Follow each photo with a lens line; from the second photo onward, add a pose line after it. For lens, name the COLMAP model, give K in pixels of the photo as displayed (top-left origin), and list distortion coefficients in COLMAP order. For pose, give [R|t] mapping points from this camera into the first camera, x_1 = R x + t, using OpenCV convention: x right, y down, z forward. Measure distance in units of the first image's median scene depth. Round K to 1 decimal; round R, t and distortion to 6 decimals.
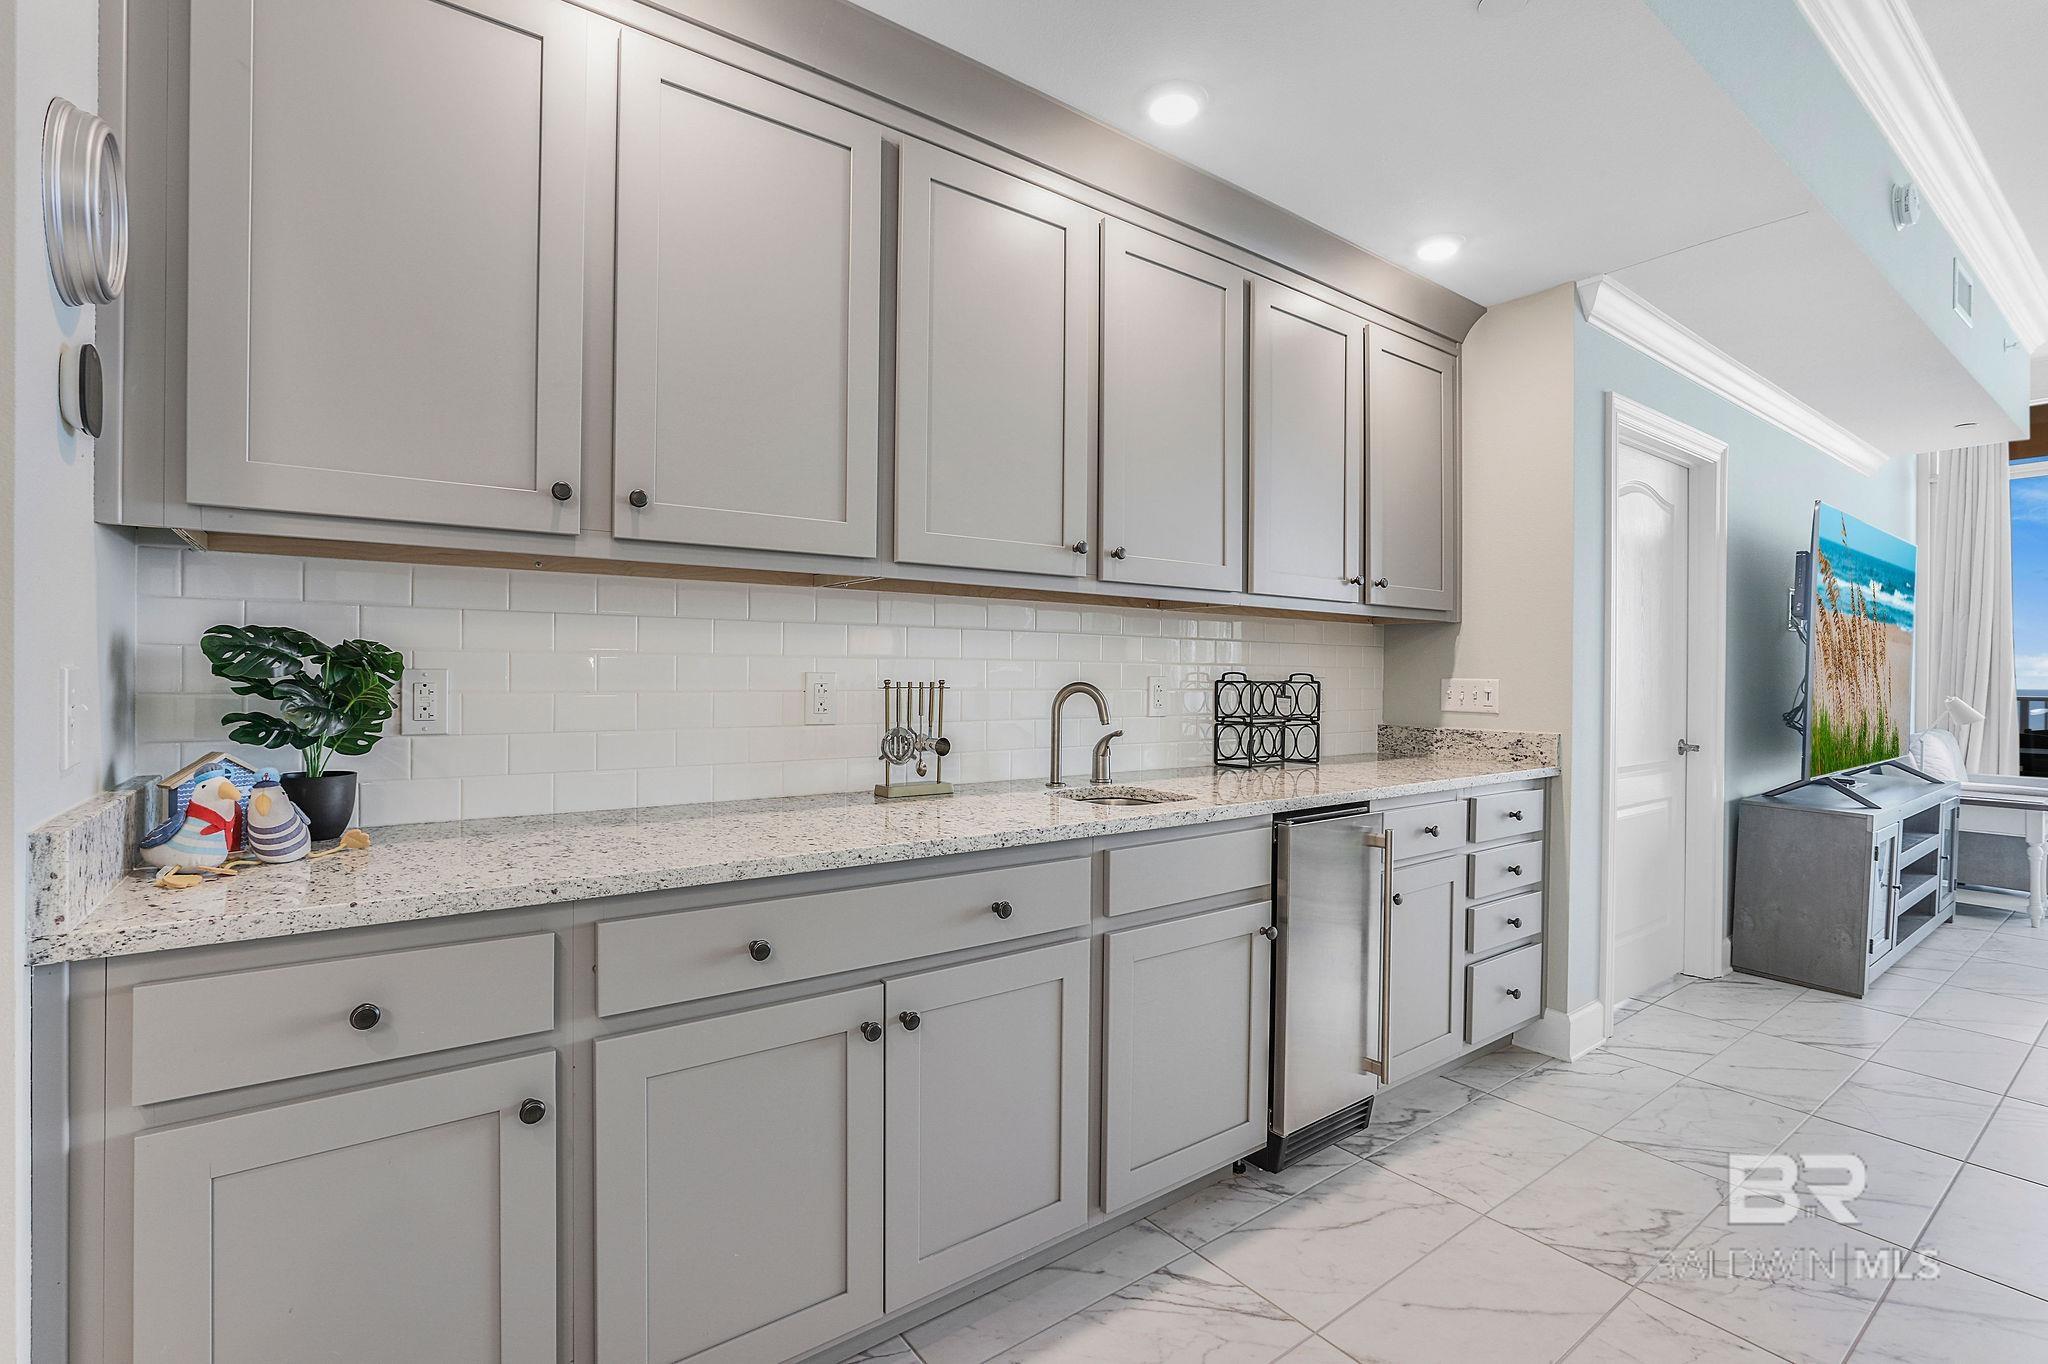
lens RADIAL K [[948.7, 0, 1034.4], [0, 948.7, 683.8], [0, 0, 1]] dist [-0.012870, 0.000238]
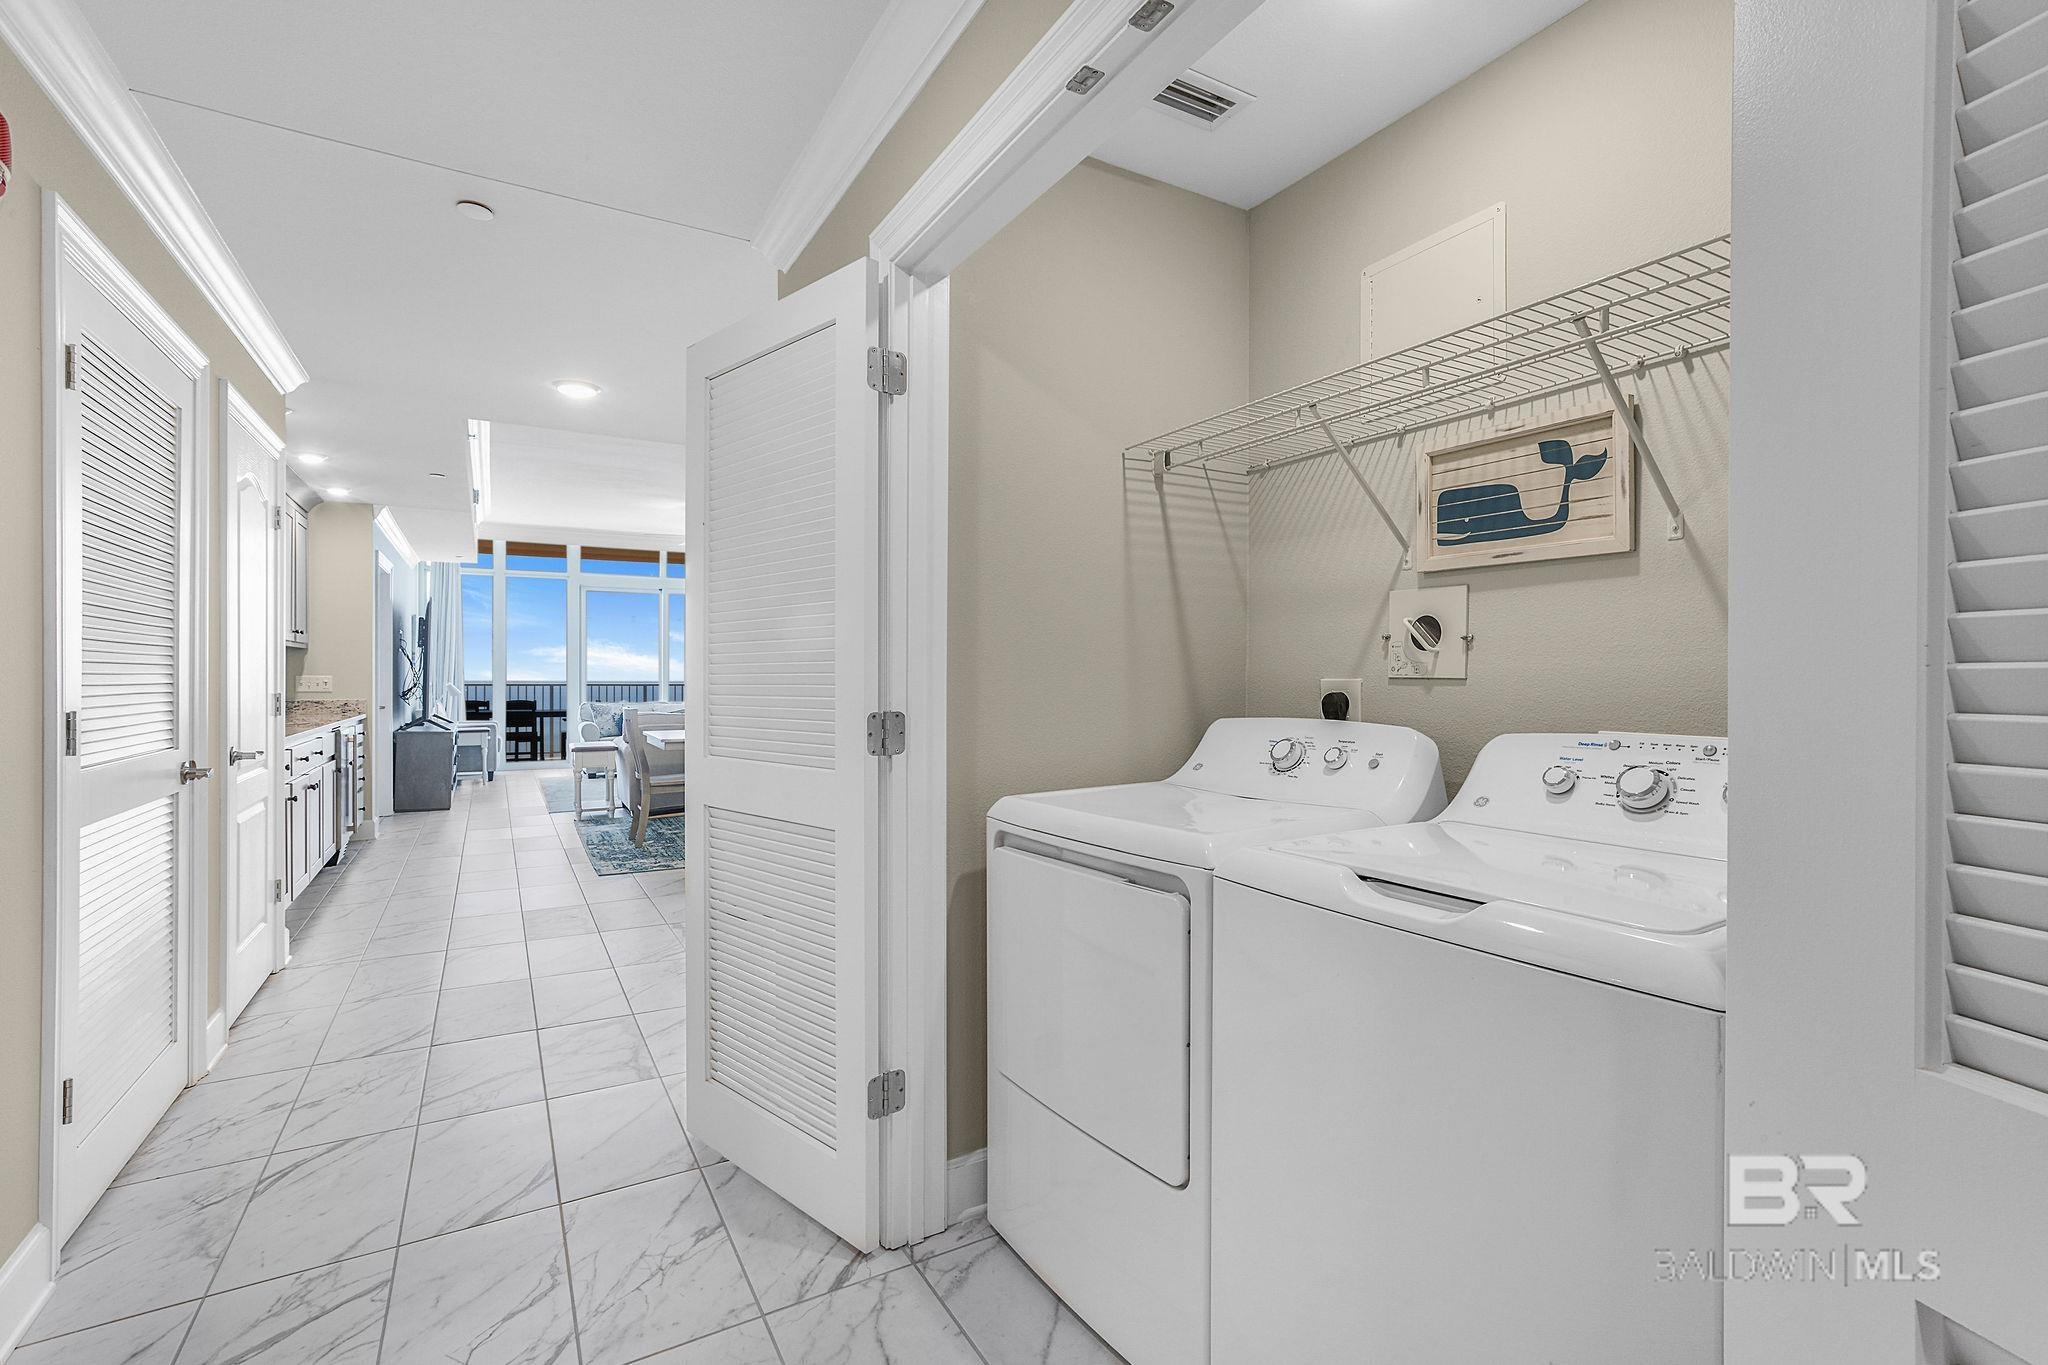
lens RADIAL K [[948.7, 0, 1034.4], [0, 948.7, 684.3], [0, 0, 1]] dist [-0.012870, 0.000238]
pose [[0.139226, -0.010618, 0.990204, -1.380923], [-0.000517, 0.999942, 0.010795, -0.009805], [-0.990260, -0.002015, 0.139213, -0.860449]]
